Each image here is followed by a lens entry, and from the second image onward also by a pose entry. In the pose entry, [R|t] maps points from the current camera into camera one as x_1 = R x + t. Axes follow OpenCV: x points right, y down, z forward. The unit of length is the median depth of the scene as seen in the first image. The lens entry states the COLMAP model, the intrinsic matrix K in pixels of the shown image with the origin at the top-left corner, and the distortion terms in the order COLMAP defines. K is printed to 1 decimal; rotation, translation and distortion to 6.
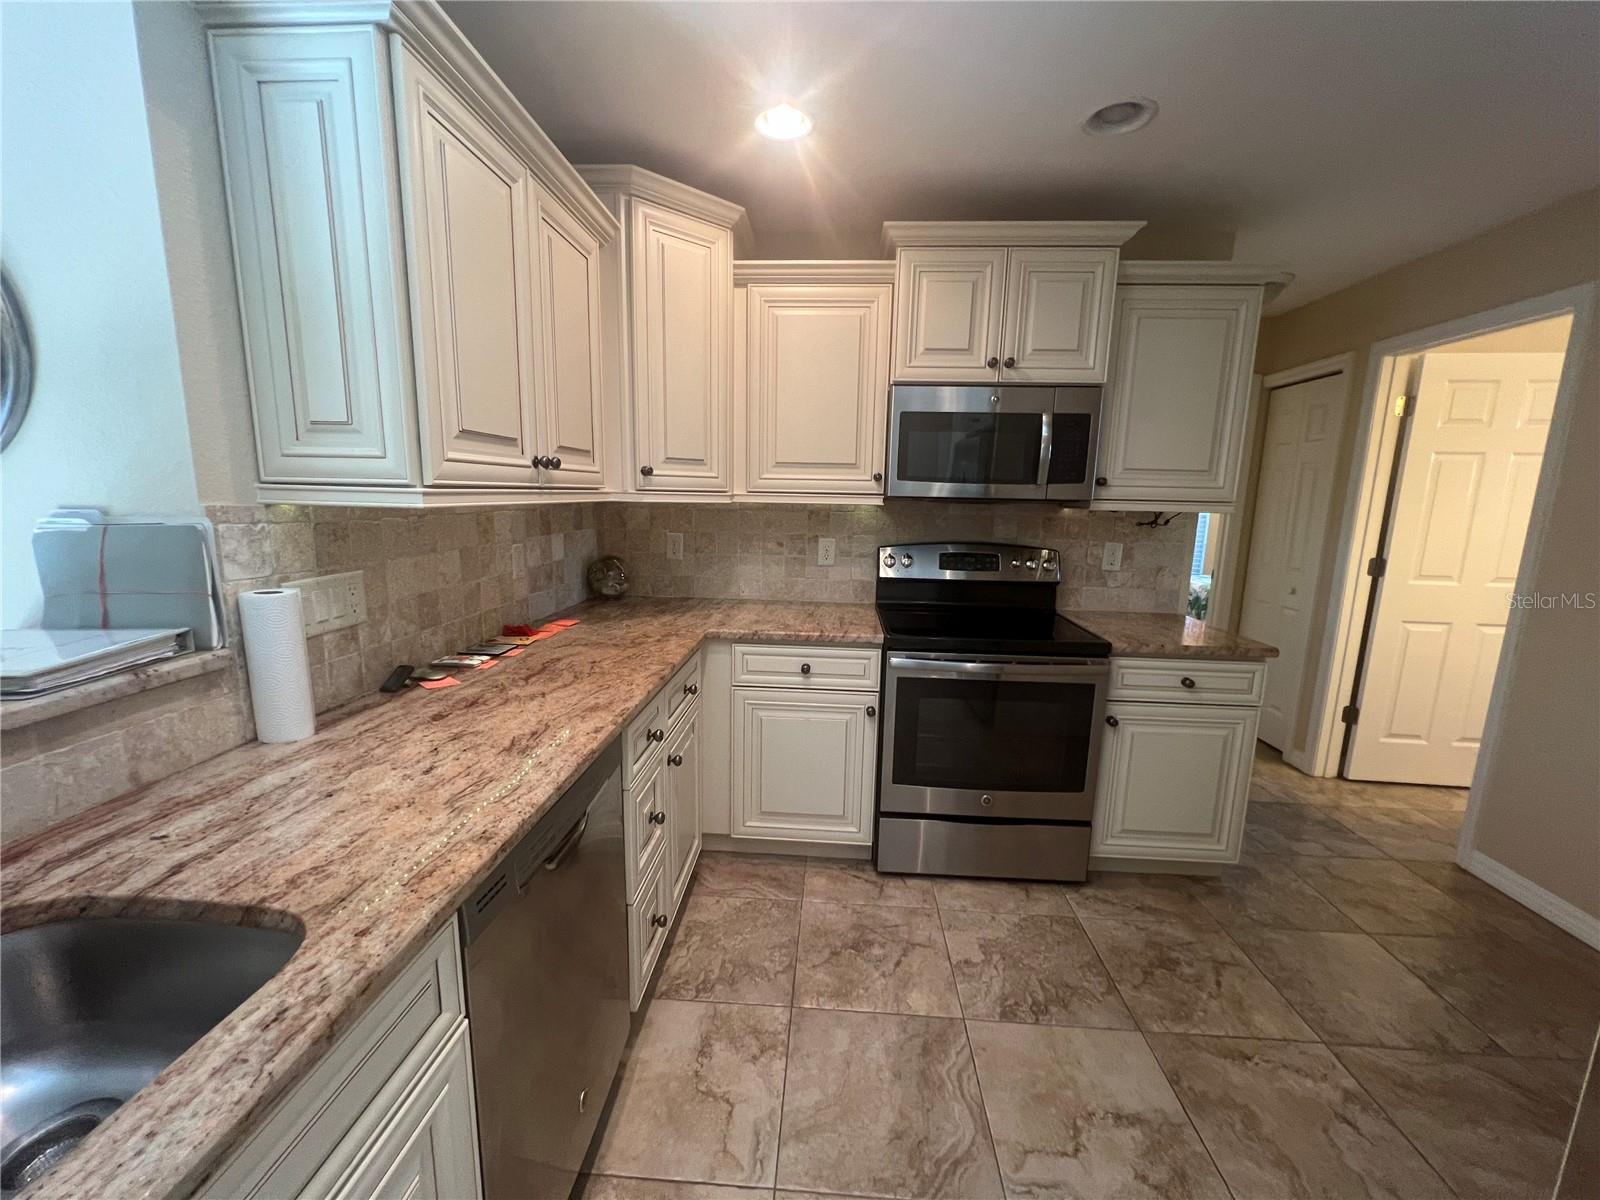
lens RADIAL K [[639.4, 0, 799.4], [0, 639.4, 604.1], [0, 0, 1]] dist [-0.001770, 0.000090]
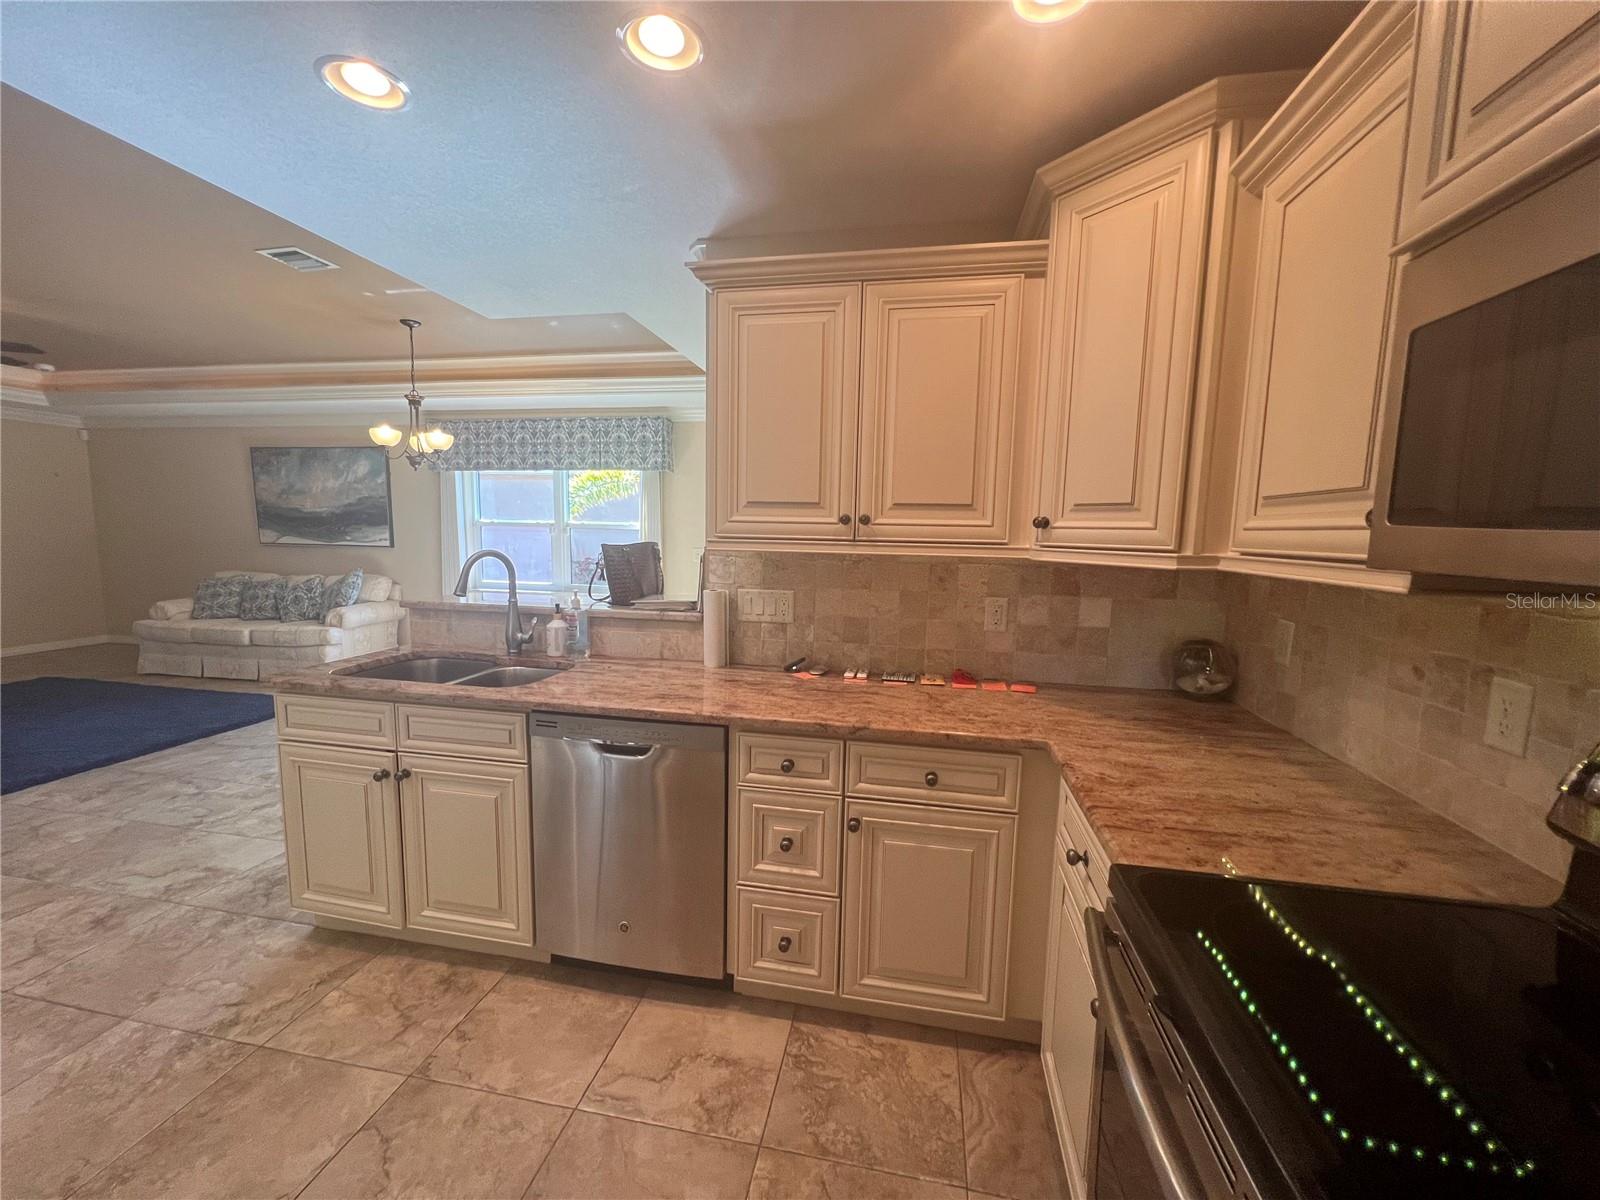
lens RADIAL K [[639.4, 0, 799.4], [0, 639.4, 604.1], [0, 0, 1]] dist [-0.001770, 0.000090]
pose [[-0.125579, 0.093969, -0.987623, 0.578729], [-0.193068, 0.974156, 0.117237, -0.136390], [0.973116, 0.205401, -0.104191, 0.767925]]
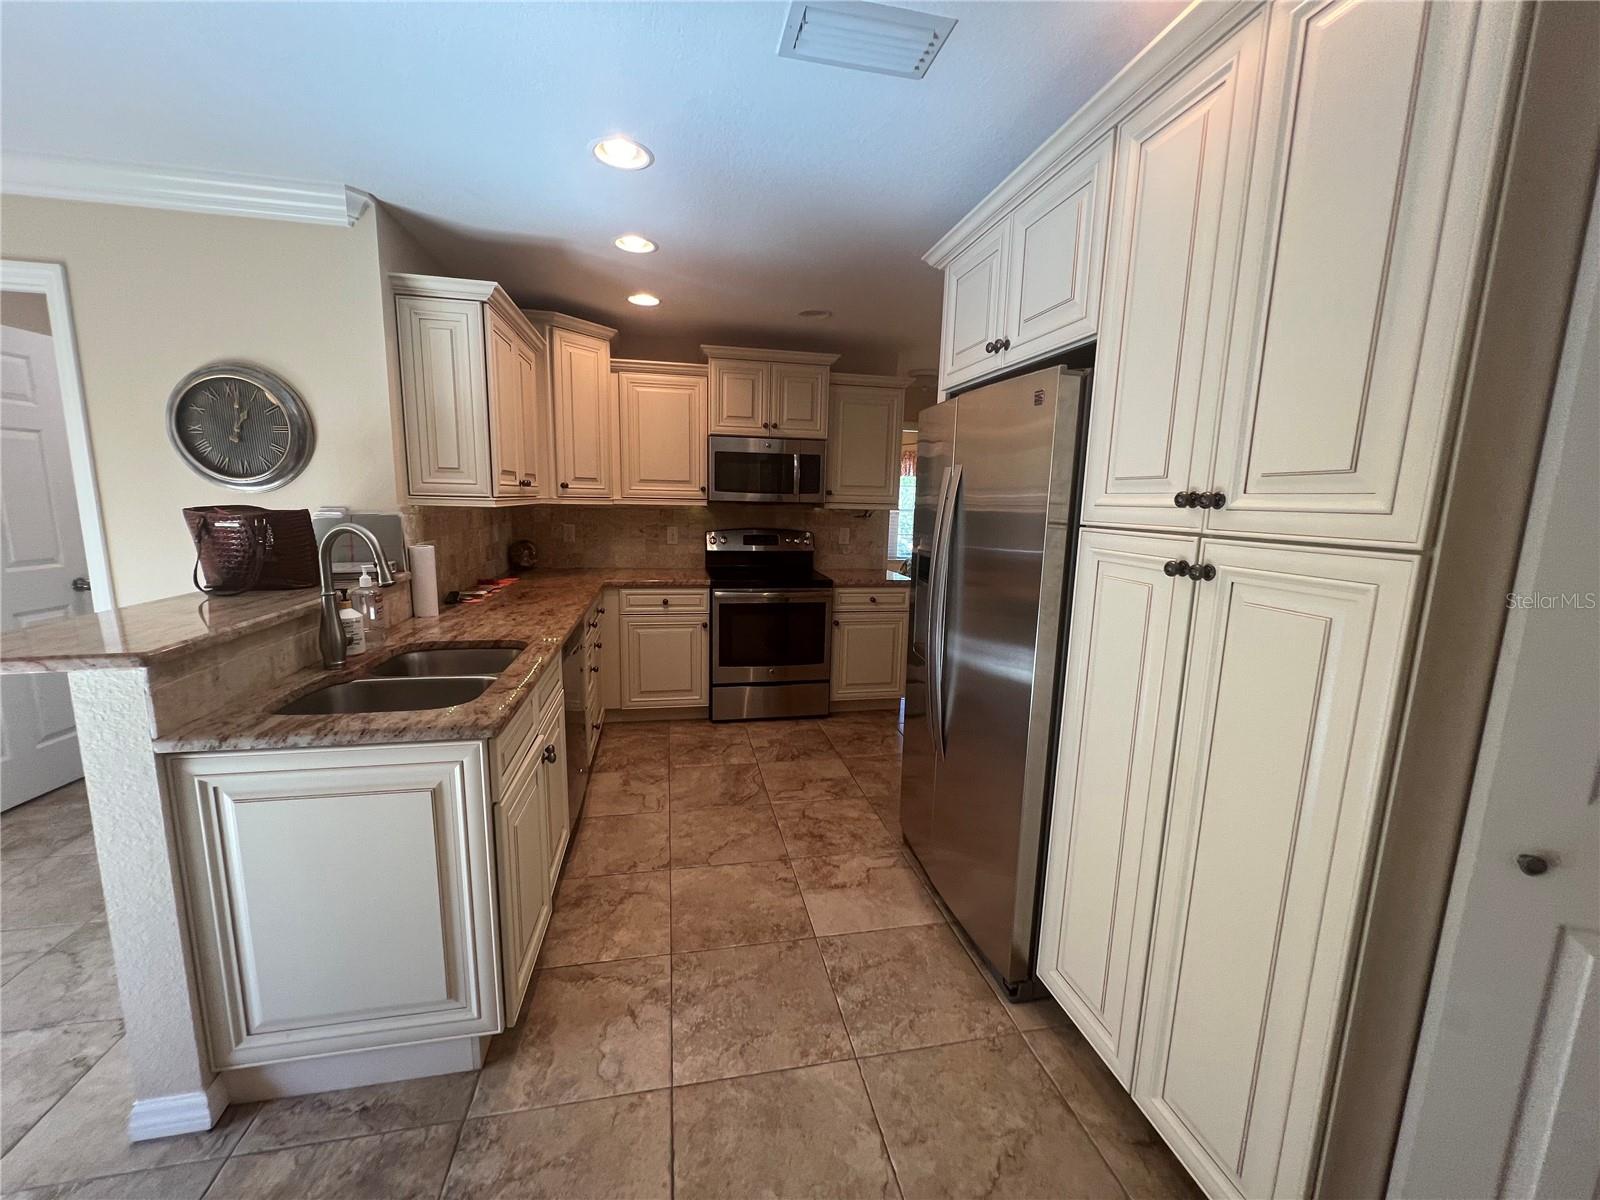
lens RADIAL K [[639.4, 0, 799.4], [0, 639.4, 604.1], [0, 0, 1]] dist [-0.001770, 0.000090]
pose [[0.965483, -0.040607, 0.257281, -0.083599], [0.040776, 0.999157, 0.004678, 0.113729], [-0.257254, 0.005975, 0.966325, -0.737273]]
